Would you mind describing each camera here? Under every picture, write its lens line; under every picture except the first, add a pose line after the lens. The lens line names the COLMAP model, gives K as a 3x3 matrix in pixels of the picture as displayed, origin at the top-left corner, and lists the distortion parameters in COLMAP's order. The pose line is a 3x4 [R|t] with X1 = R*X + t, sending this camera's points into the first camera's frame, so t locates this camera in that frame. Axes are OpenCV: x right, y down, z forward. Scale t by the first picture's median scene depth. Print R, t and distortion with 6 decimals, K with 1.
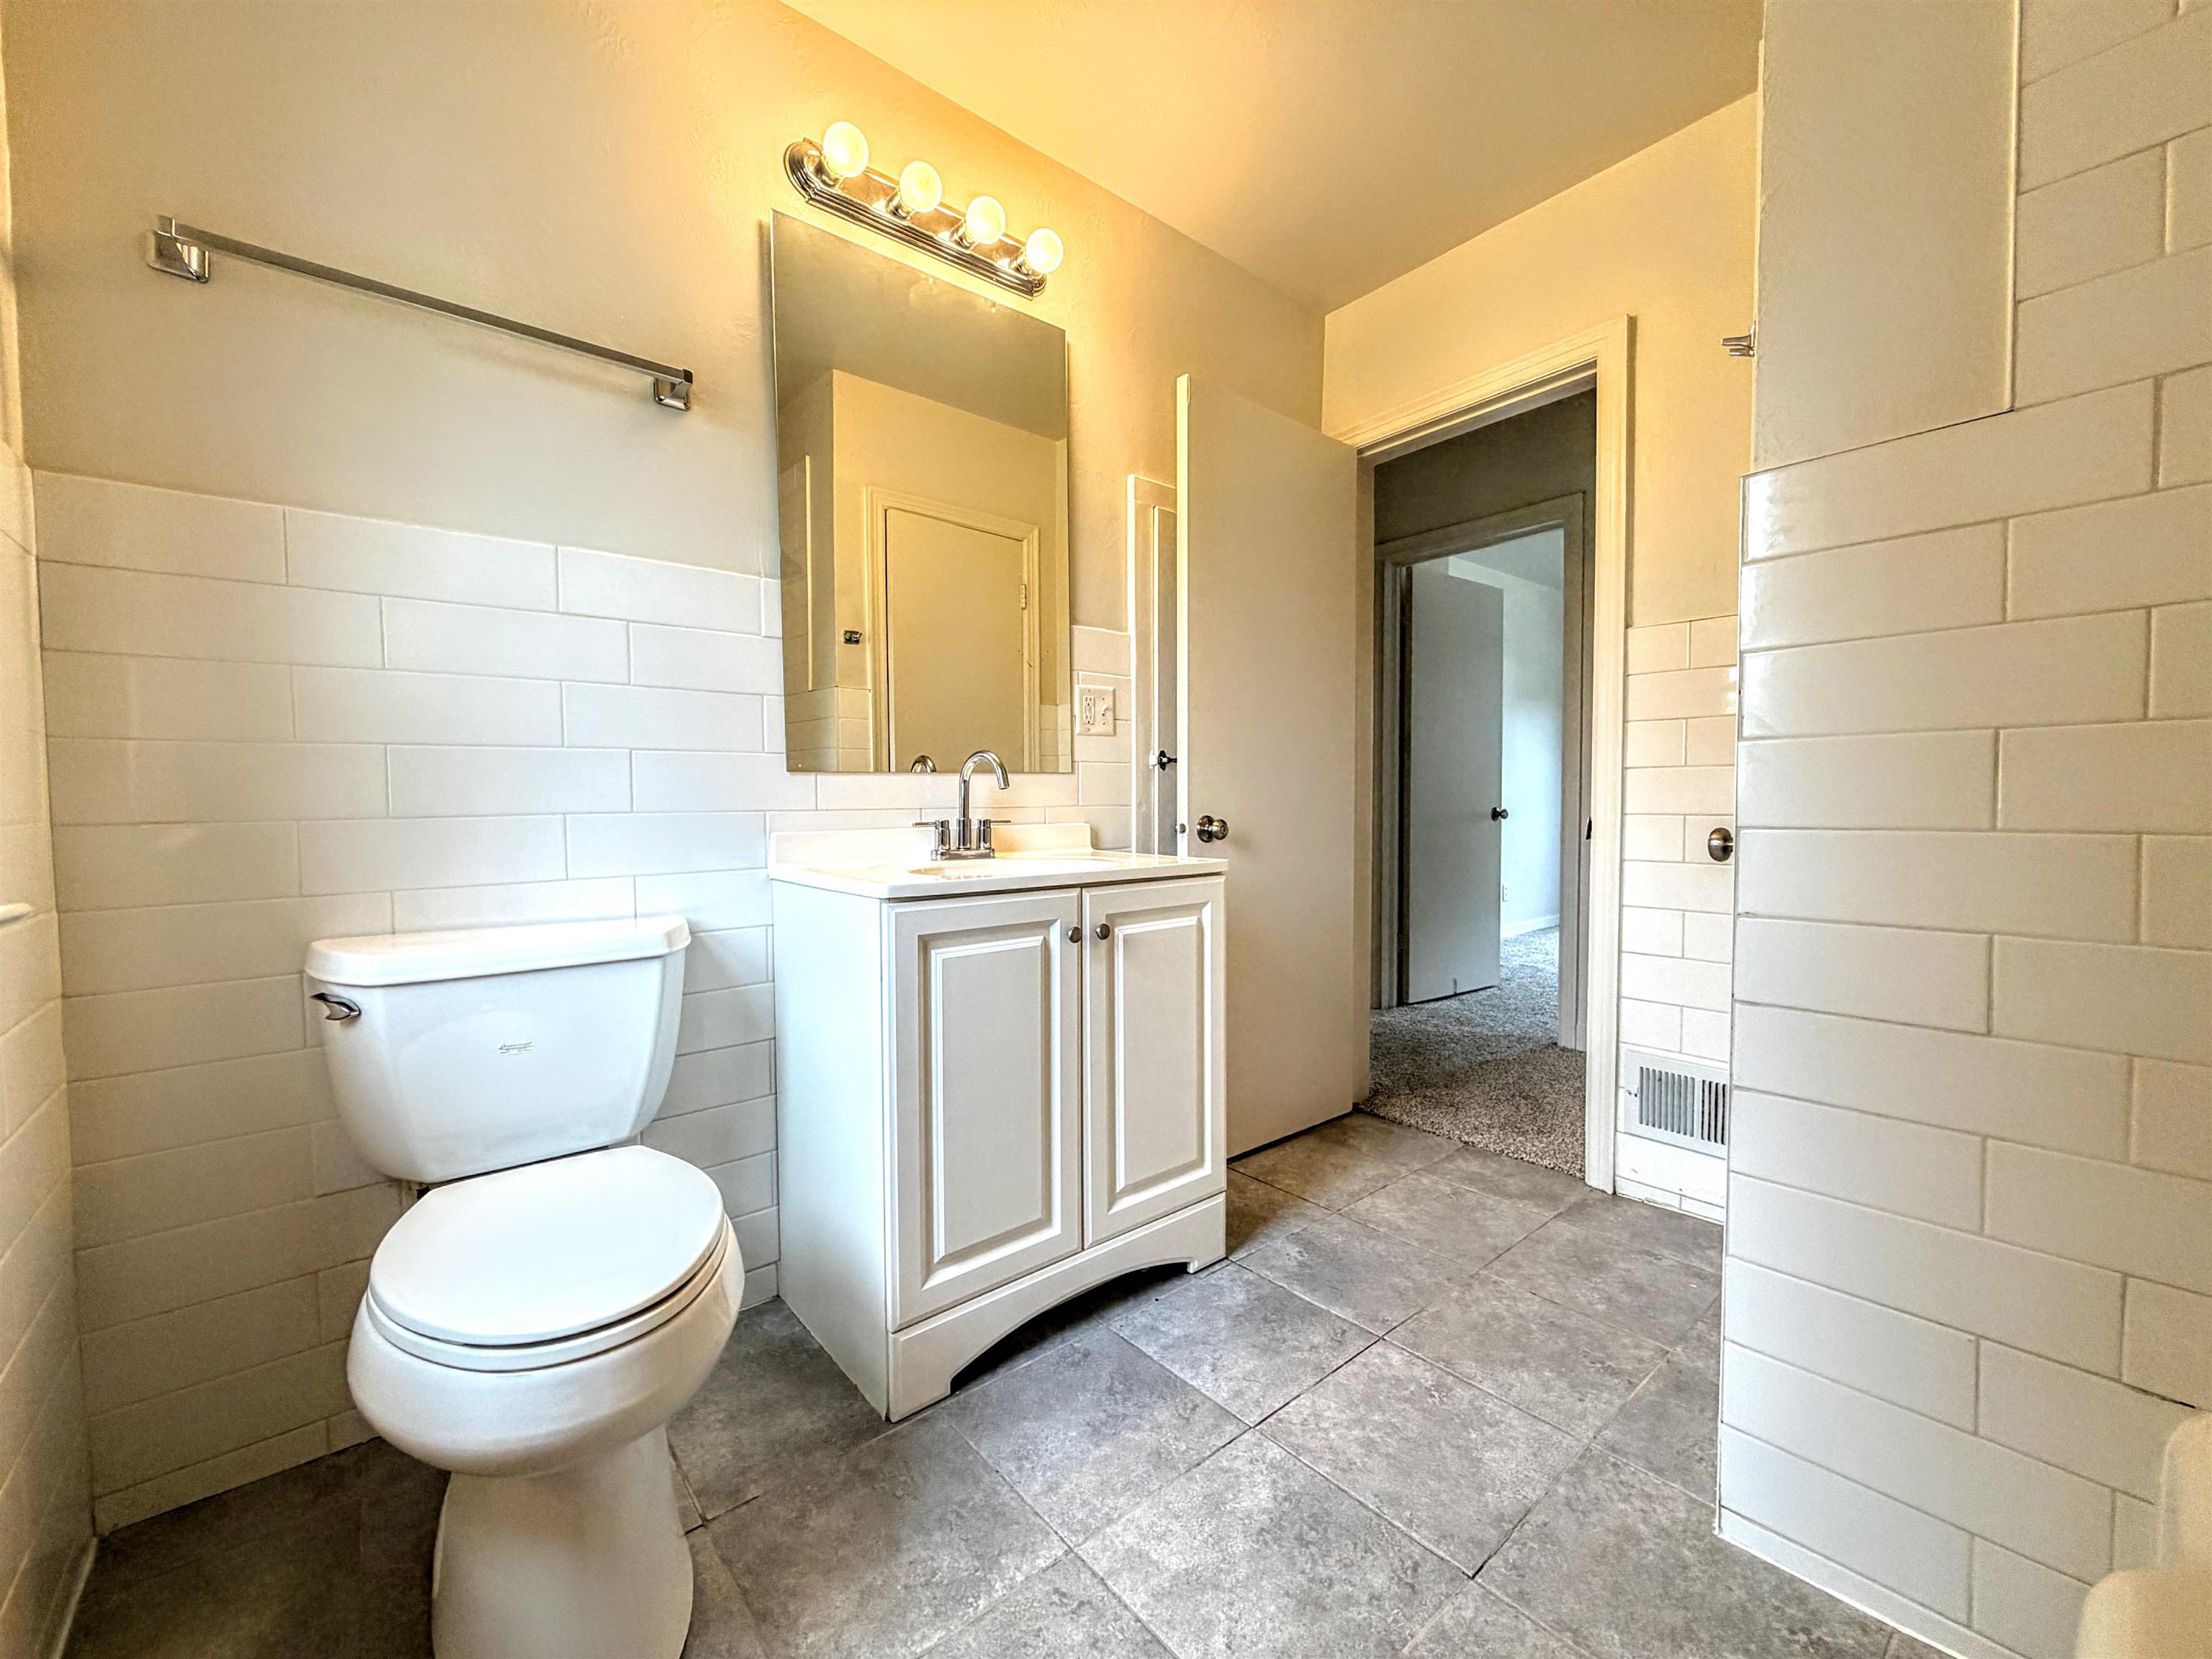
lens RADIAL K [[883.2, 0, 1103.6], [0, 883.2, 830.3], [0, 0, 1]] dist [0.001787, -0.000022]
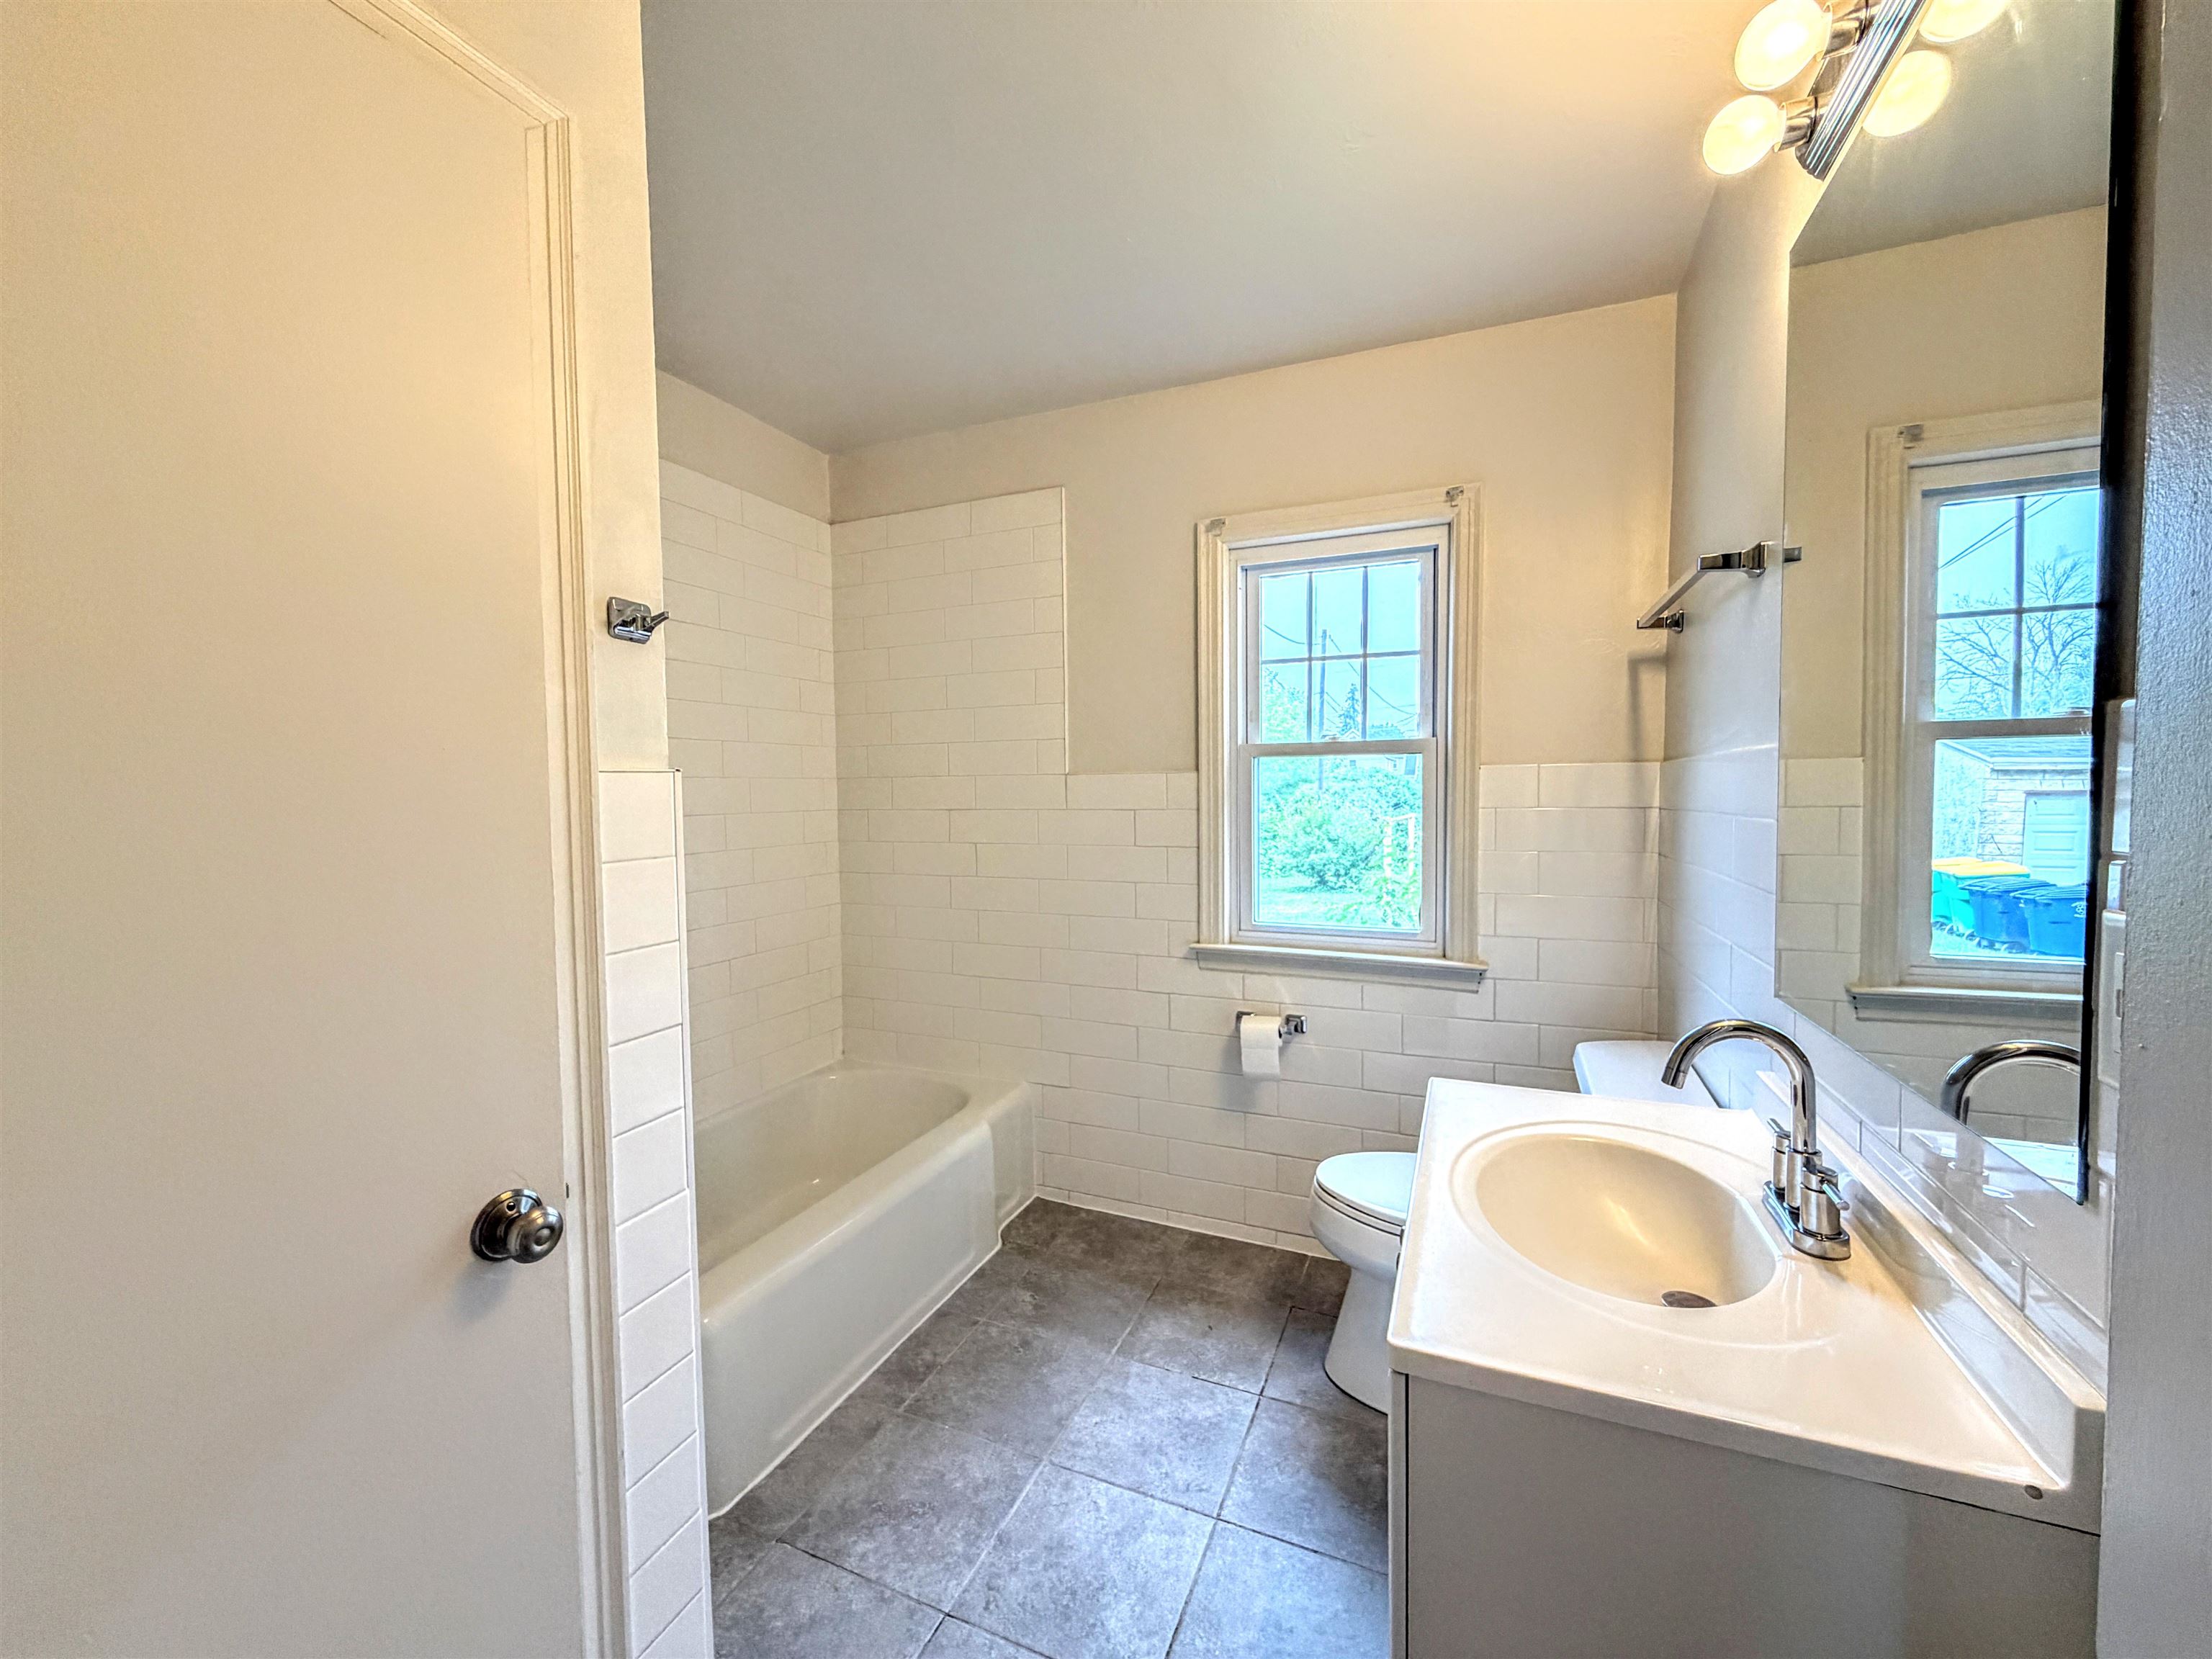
lens RADIAL K [[883.2, 0, 1103.6], [0, 883.2, 830.3], [0, 0, 1]] dist [0.001787, -0.000022]
pose [[-0.893050, 0.036975, -0.448435, 0.730146], [0.000746, 0.996738, 0.080699, -0.405718], [0.449956, 0.071734, -0.890165, 2.121395]]
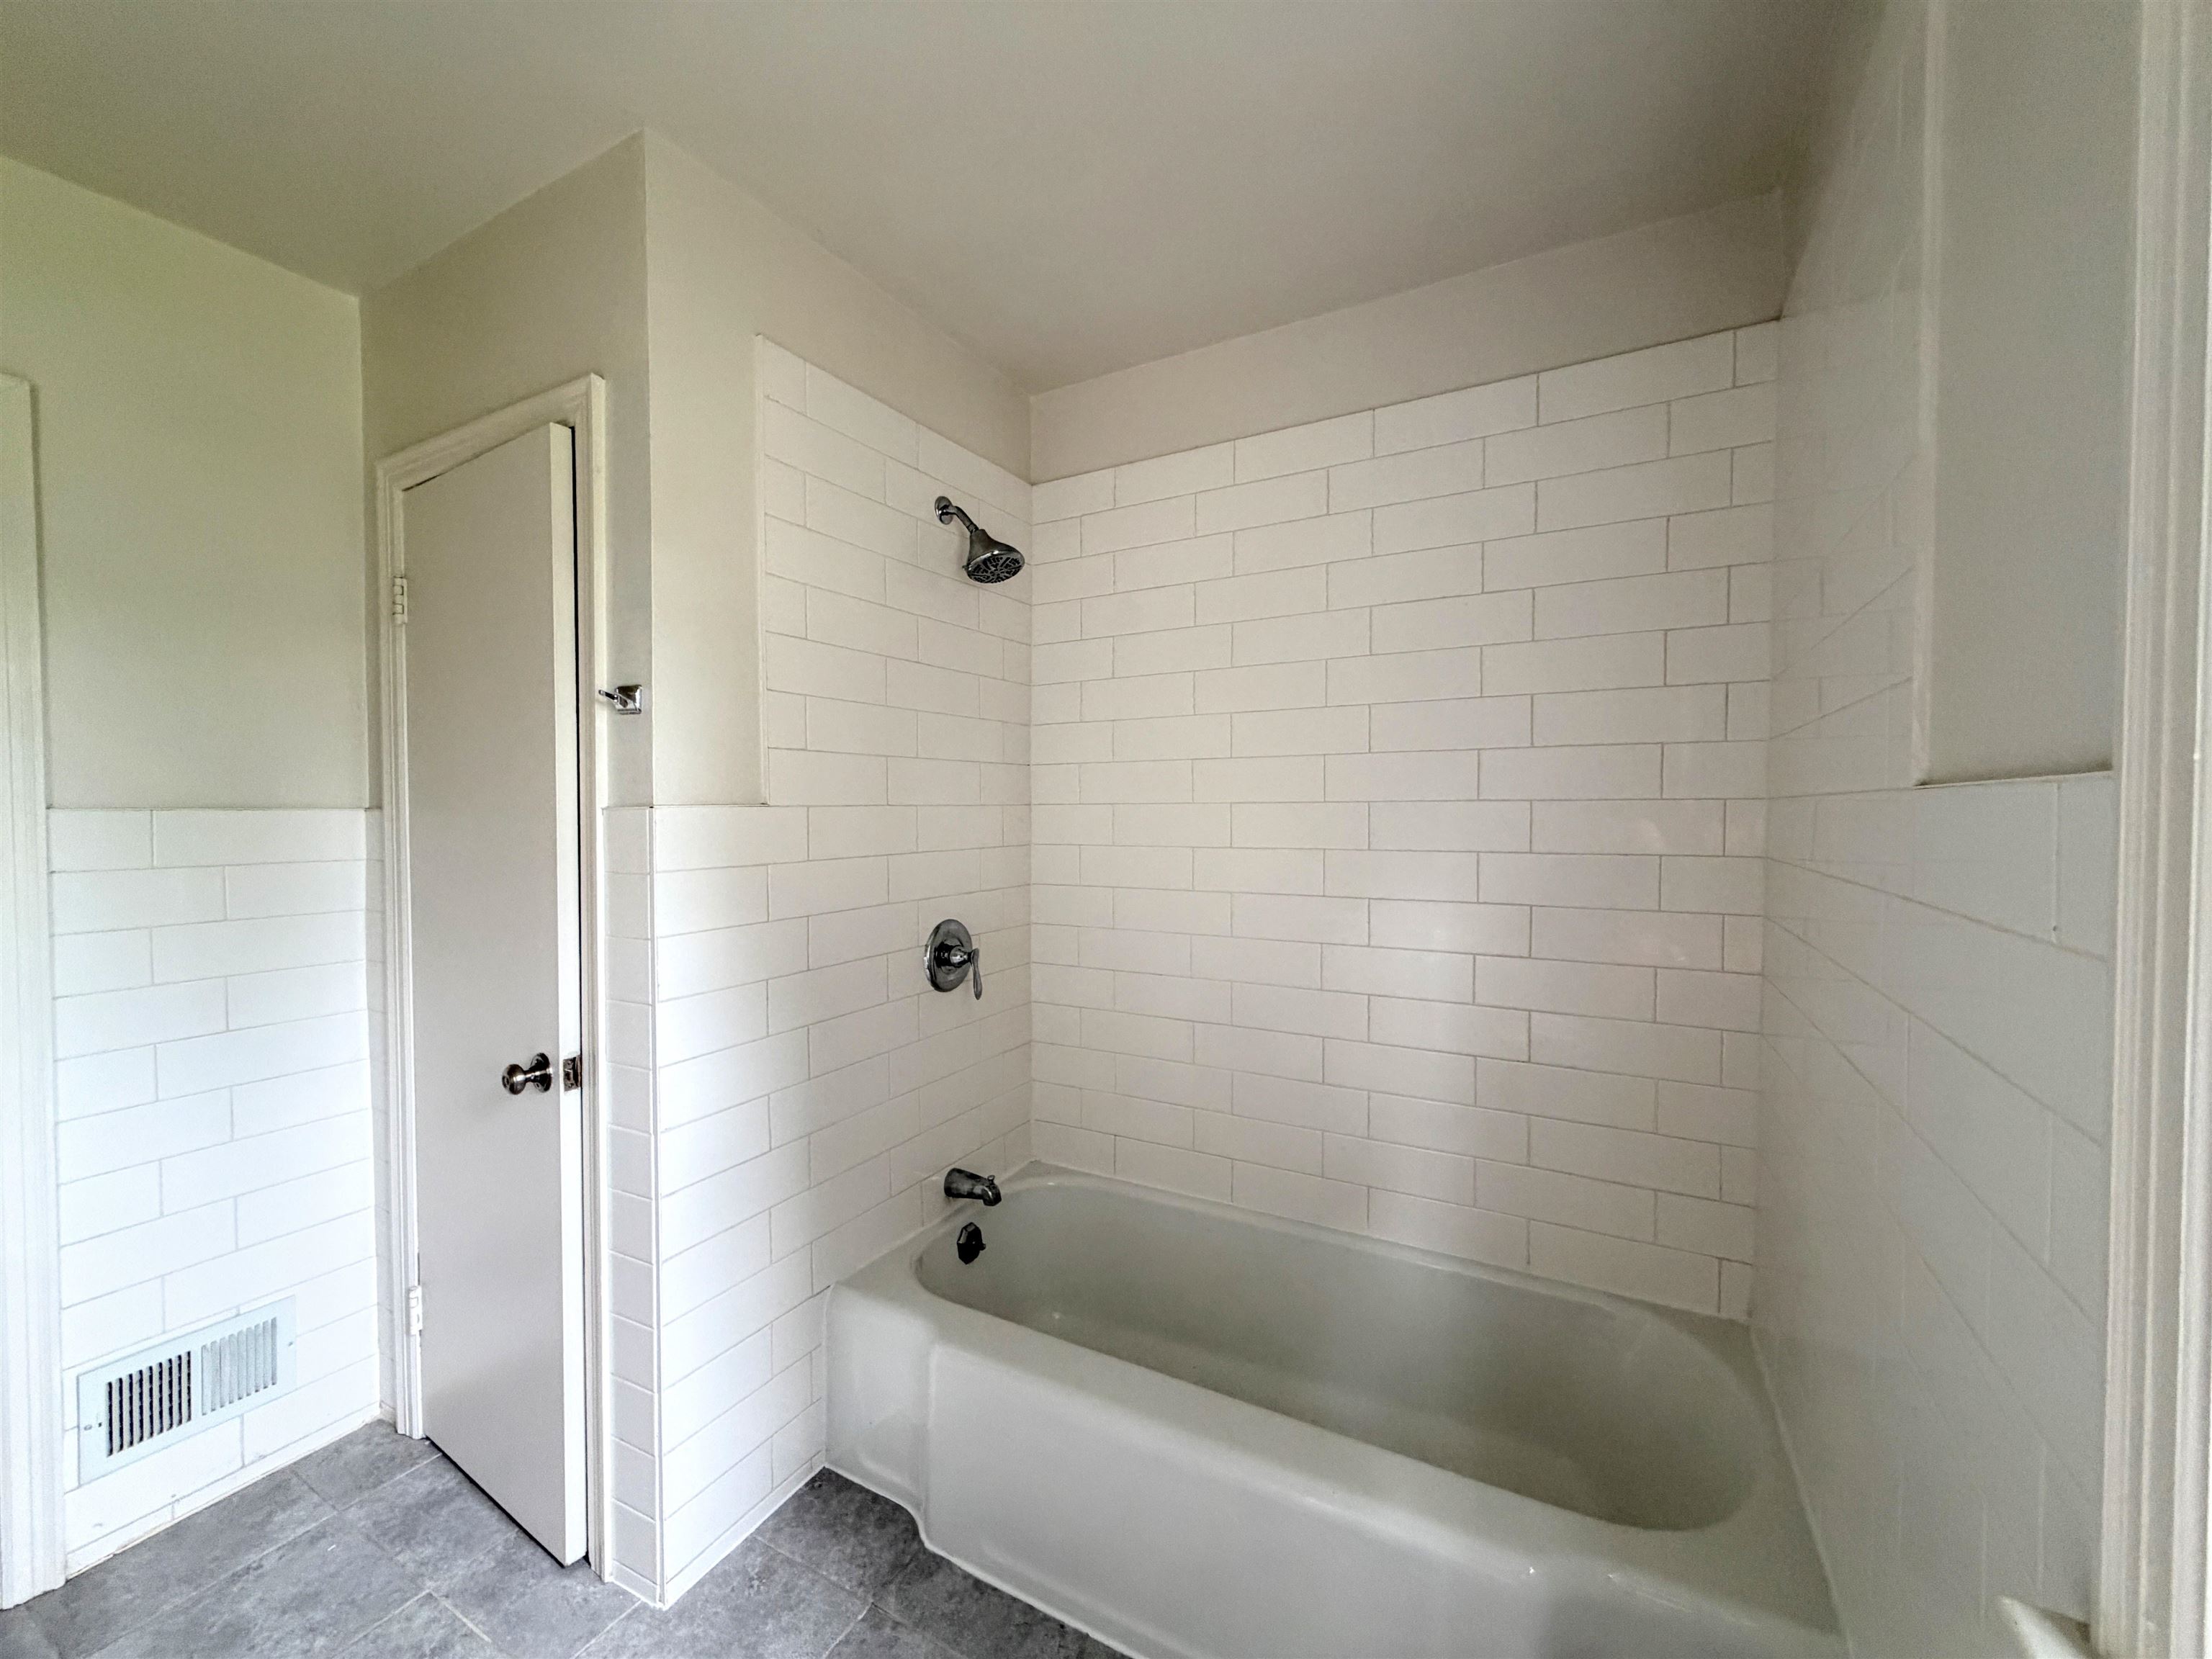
lens RADIAL K [[883.2, 0, 1103.6], [0, 883.2, 830.3], [0, 0, 1]] dist [0.001787, -0.000022]
pose [[-0.351641, -0.015377, 0.936009, -0.755929], [0.037713, 0.998821, 0.030577, -0.376756], [-0.935375, 0.046052, -0.350647, 0.816529]]
